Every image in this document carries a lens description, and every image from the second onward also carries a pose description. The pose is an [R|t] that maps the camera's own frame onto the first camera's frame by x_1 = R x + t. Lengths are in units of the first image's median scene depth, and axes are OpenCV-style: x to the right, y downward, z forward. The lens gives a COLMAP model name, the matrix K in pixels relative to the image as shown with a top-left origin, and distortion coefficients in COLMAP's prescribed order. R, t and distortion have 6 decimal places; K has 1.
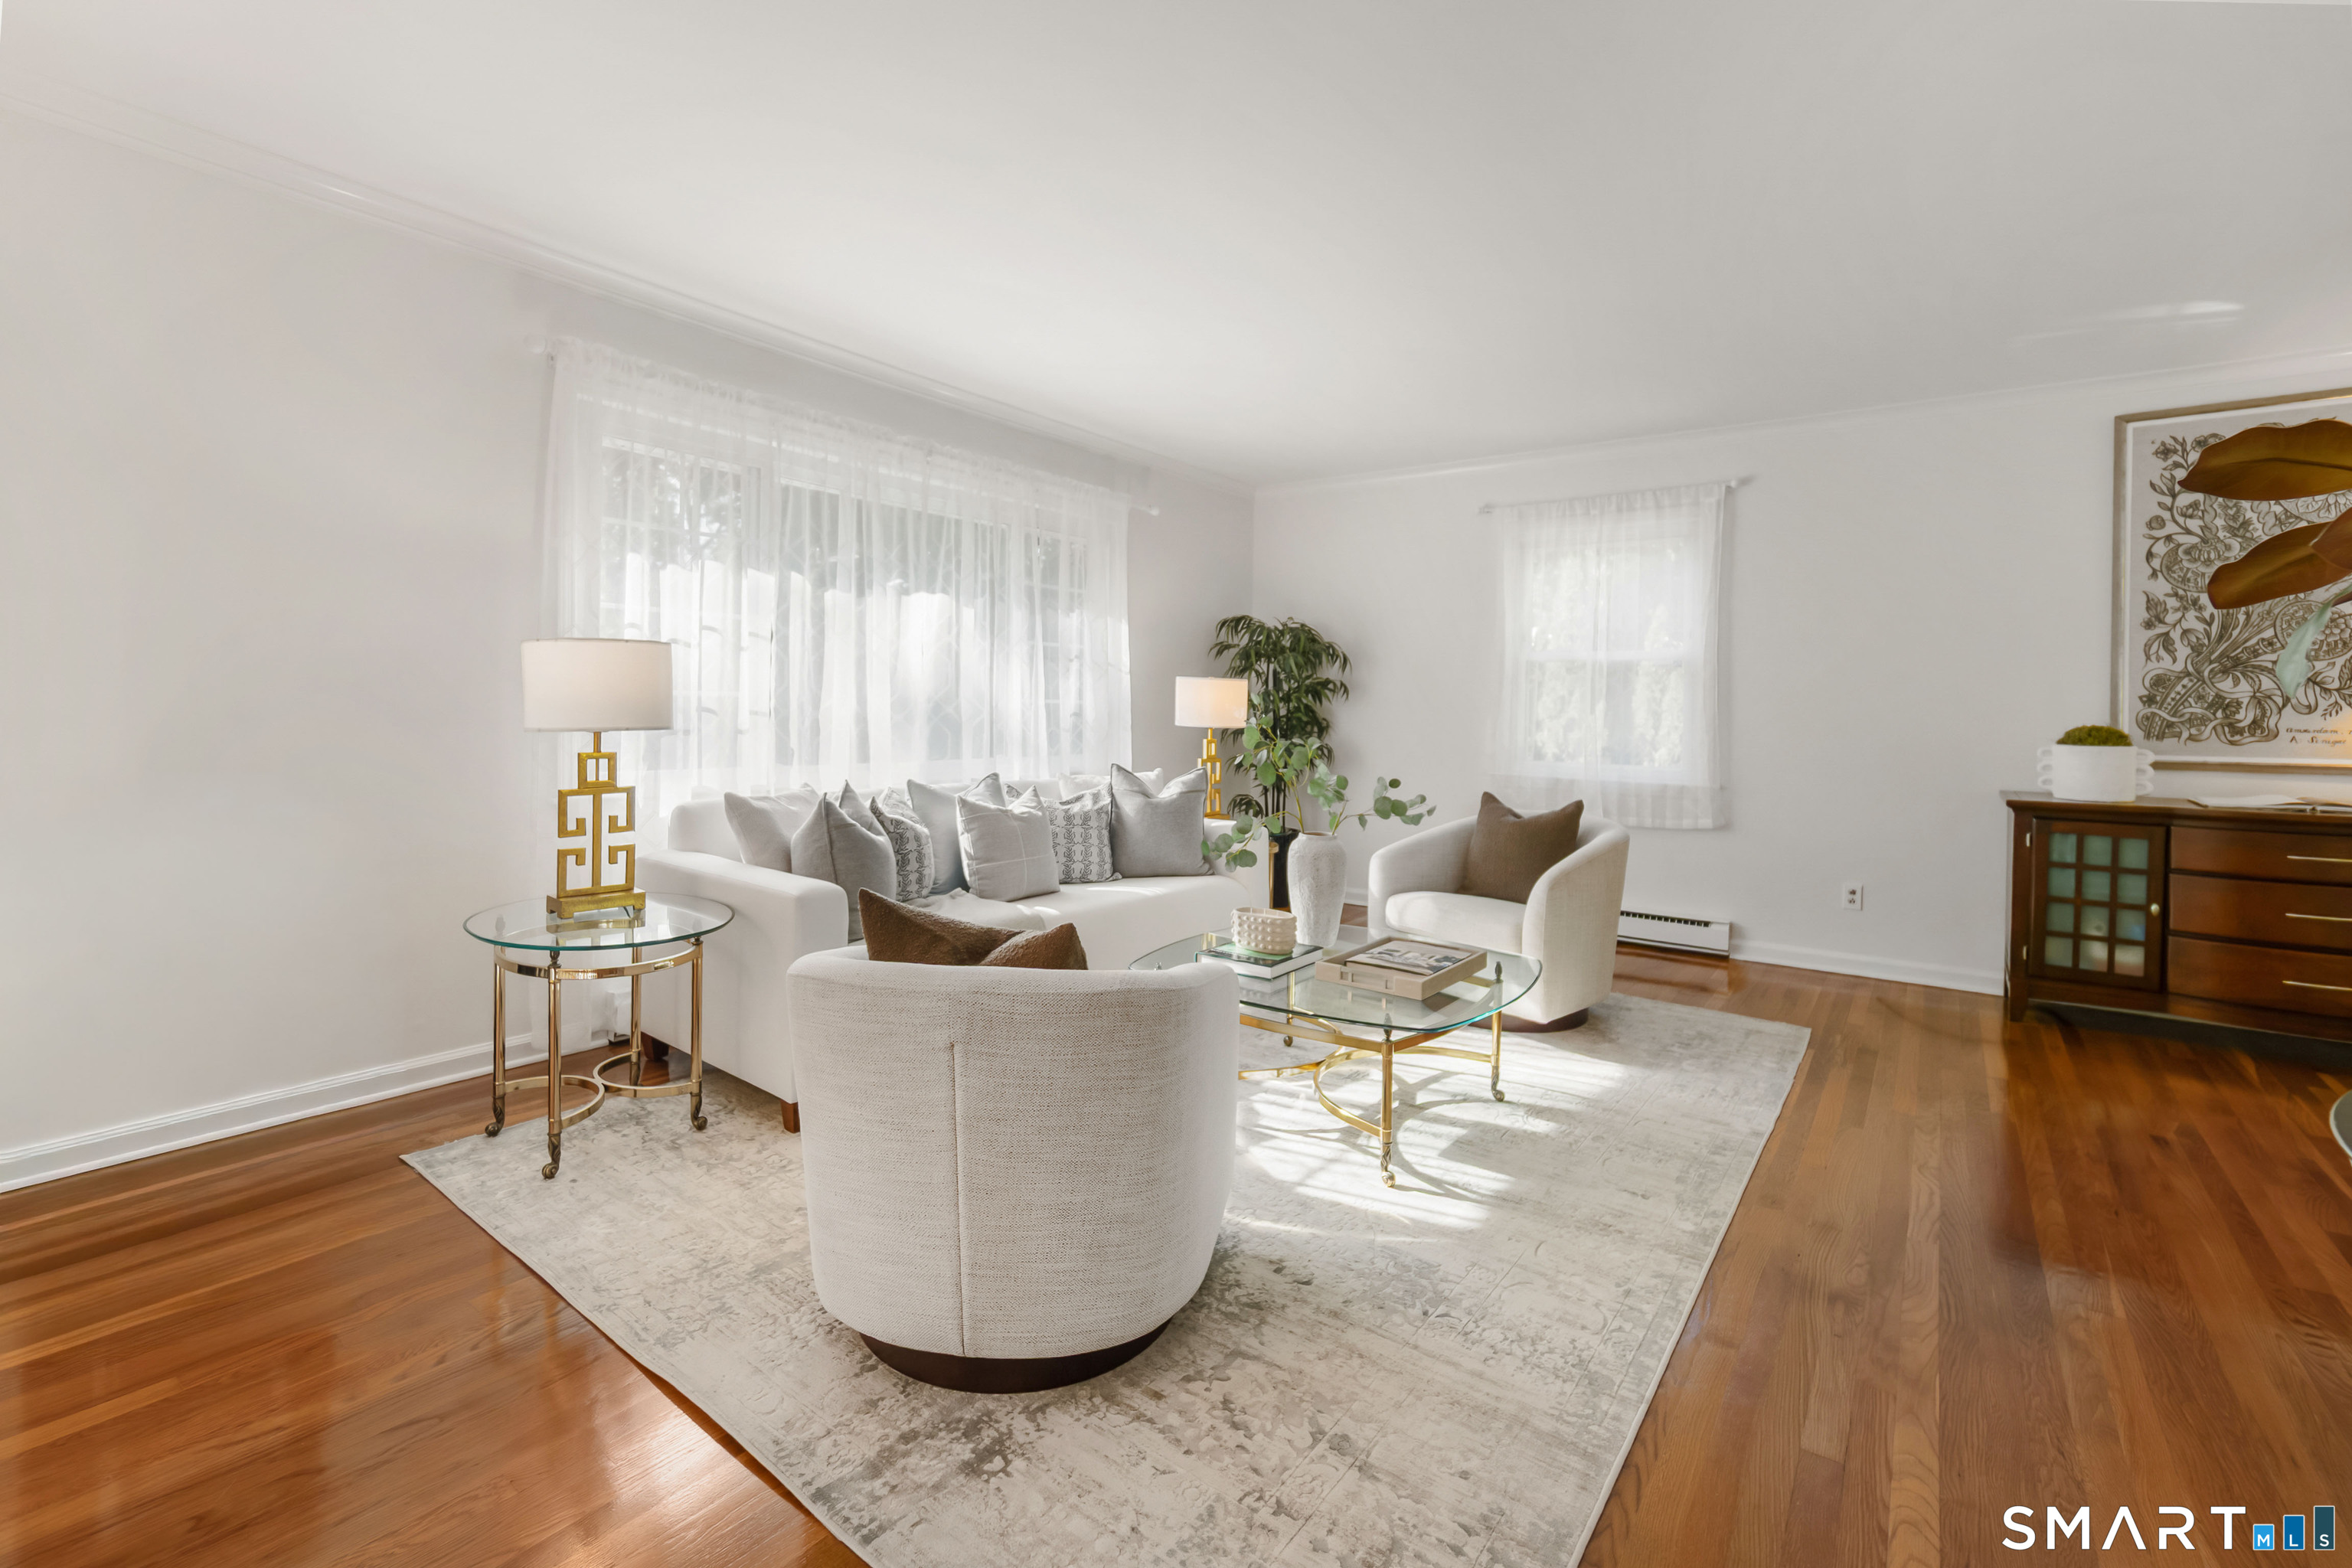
lens RADIAL K [[1026.0, 0, 1176.0], [0, 1026.0, 729.7], [0, 0, 1]] dist [0.001290, -0.000003]
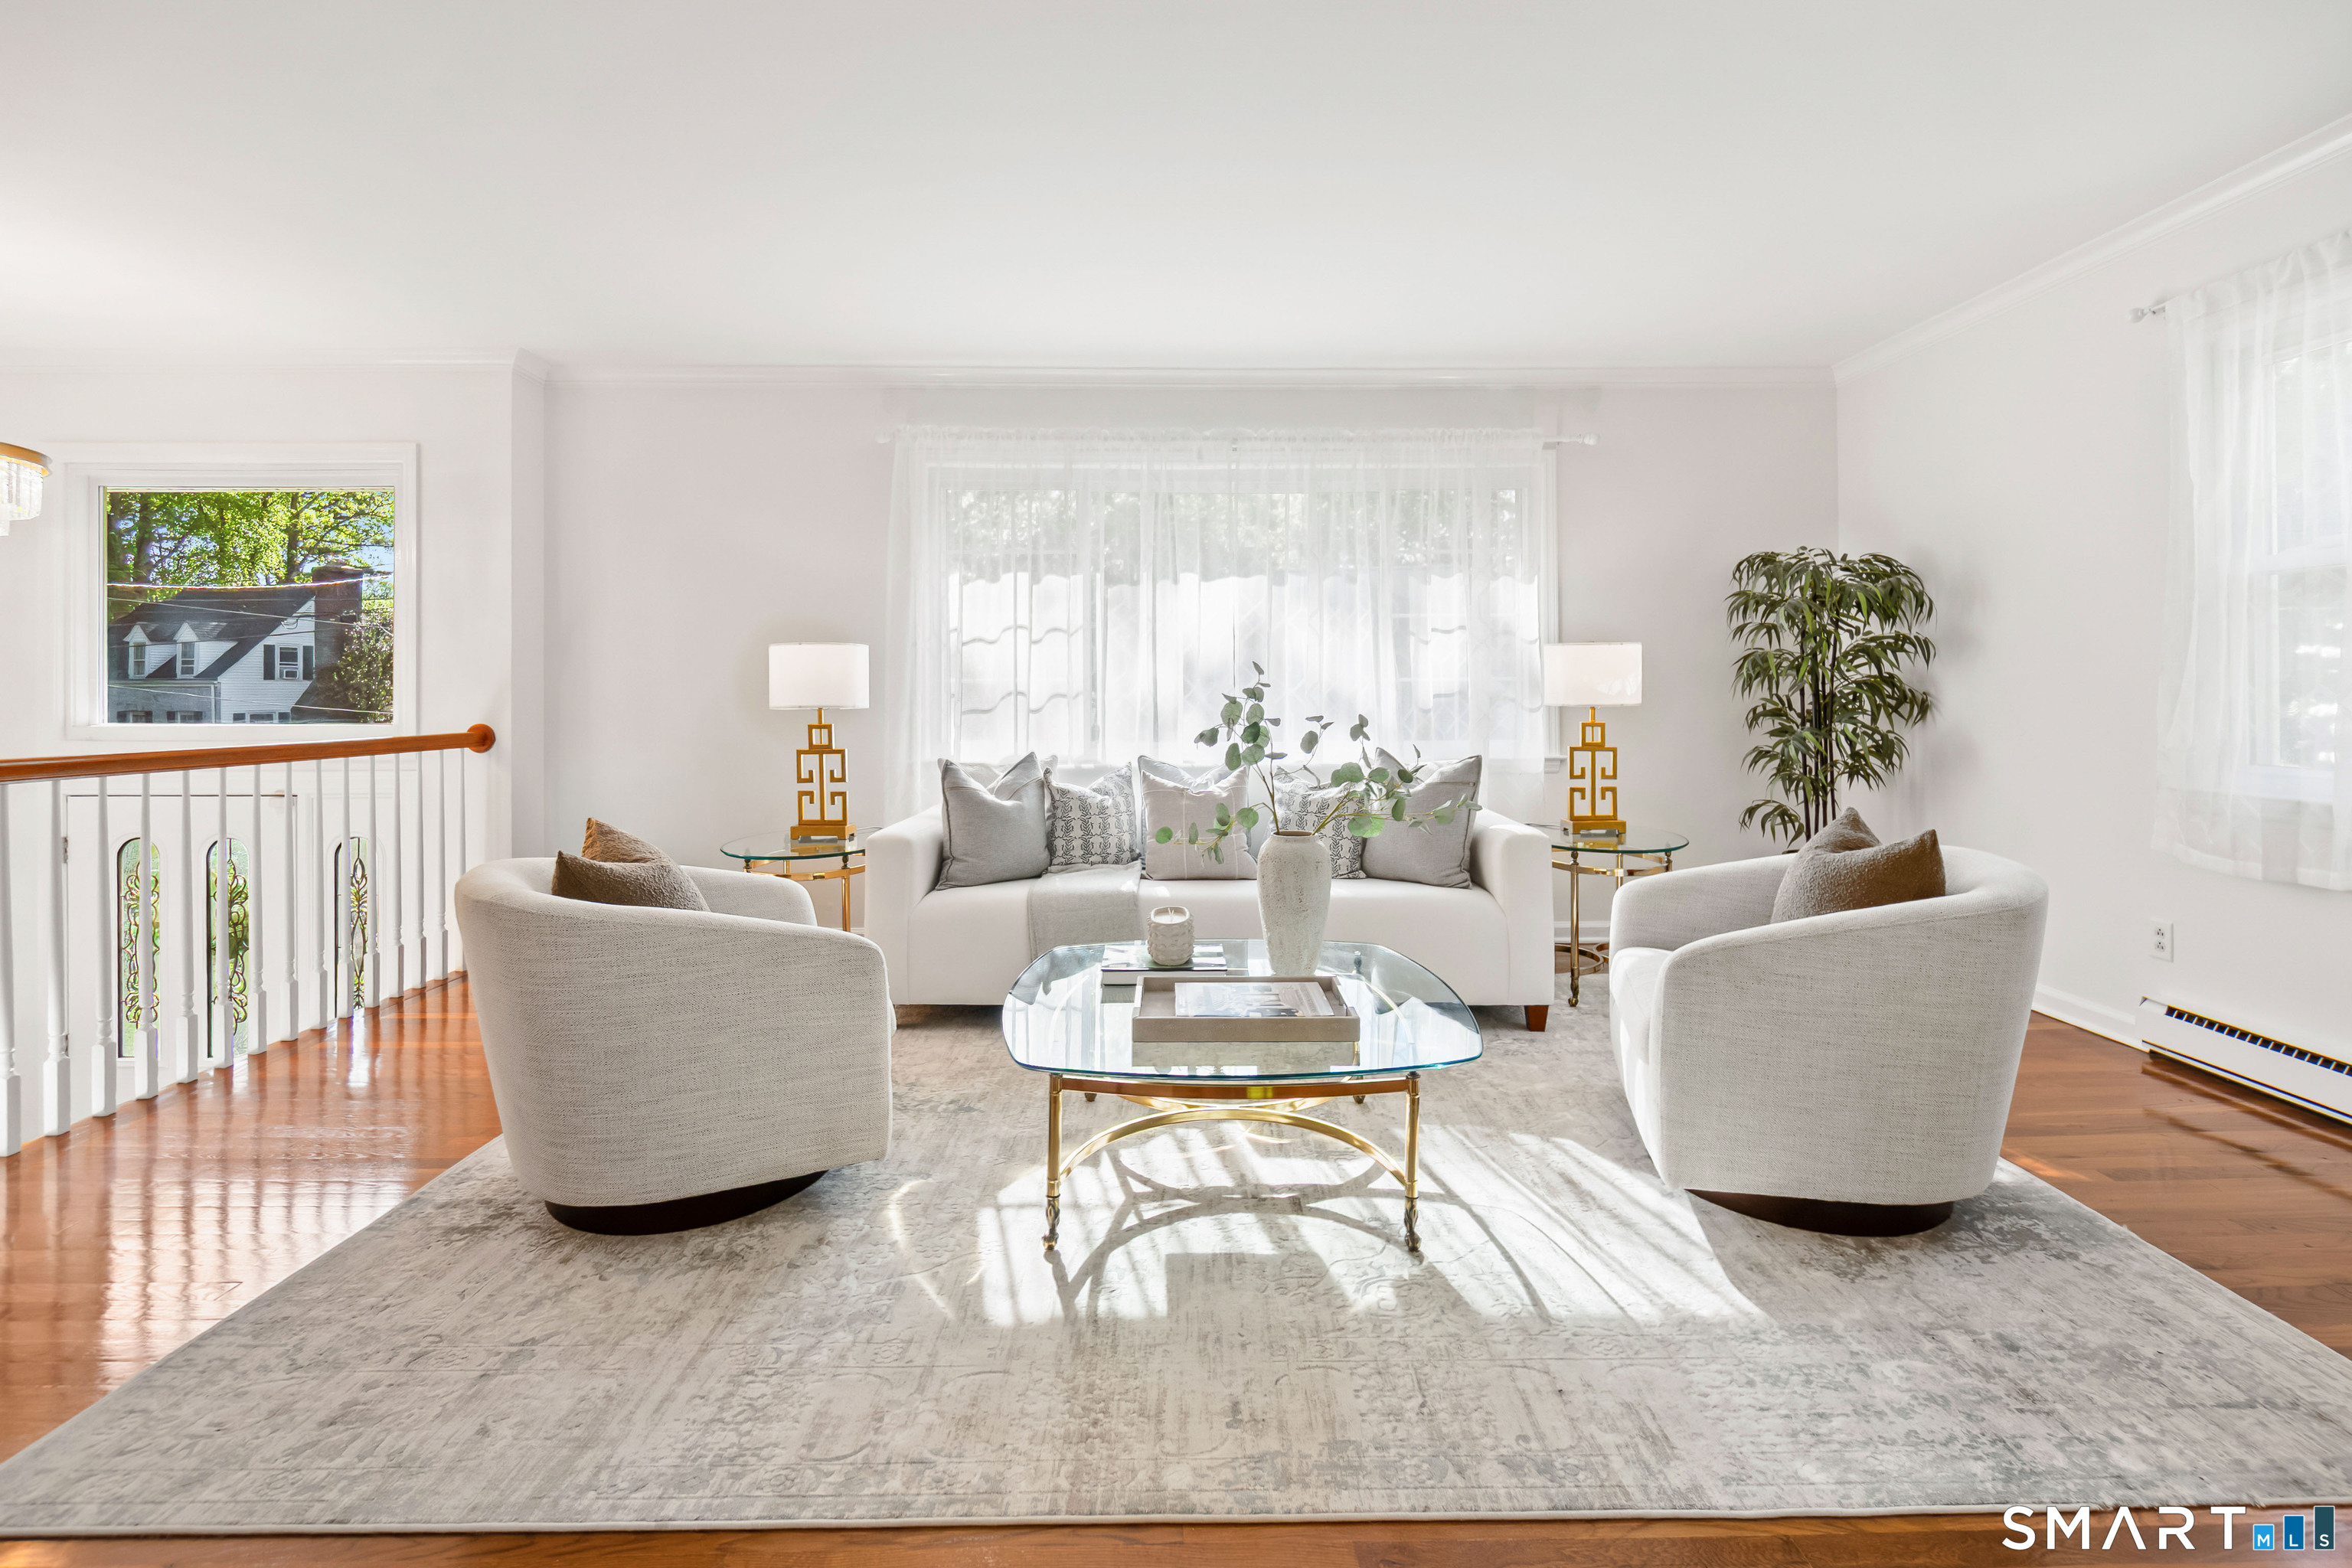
lens RADIAL K [[1028.3, 0, 1180.9], [0, 1028.3, 715.4], [0, 0, 1]] dist [-0.001535, 0.000329]
pose [[0.614891, -0.001190, -0.788611, 0.816896], [-0.002188, 0.999992, -0.003215, 0.012285], [0.788609, 0.003702, 0.614884, 0.499039]]
